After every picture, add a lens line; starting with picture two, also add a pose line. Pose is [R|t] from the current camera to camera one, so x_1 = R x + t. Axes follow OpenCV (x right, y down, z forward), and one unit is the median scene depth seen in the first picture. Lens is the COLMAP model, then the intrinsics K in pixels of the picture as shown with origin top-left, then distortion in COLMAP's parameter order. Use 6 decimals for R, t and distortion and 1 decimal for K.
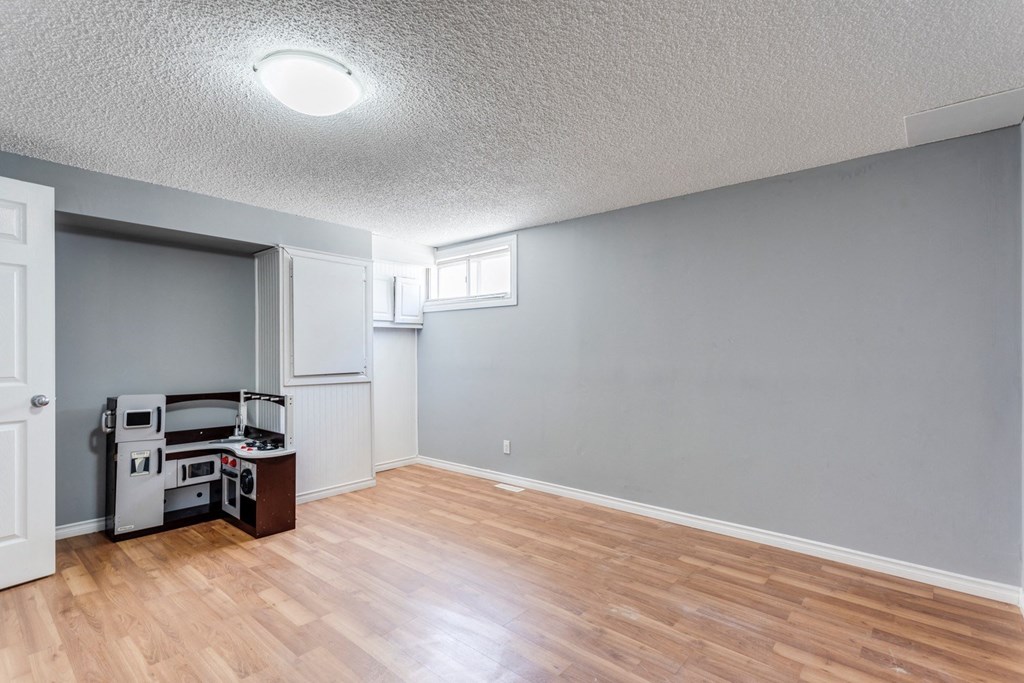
lens RADIAL K [[485.1, 0, 511.9], [0, 485.1, 348.6], [0, 0, 1]] dist [0.002270, 0.000728]
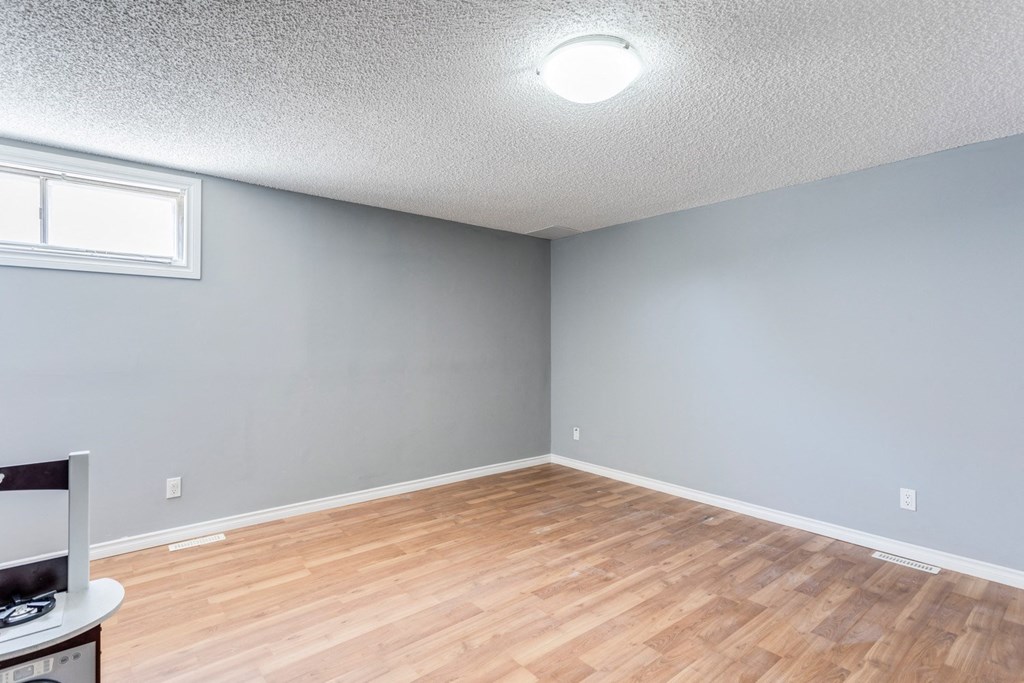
lens RADIAL K [[485.1, 0, 512.0], [0, 485.1, 339.6], [0, 0, 1]] dist [0.002270, 0.000728]
pose [[0.175225, 0.007077, 0.984503, -0.858436], [-0.006625, 0.999960, -0.006008, -0.003172], [-0.984506, -0.005470, 0.175265, 0.609921]]
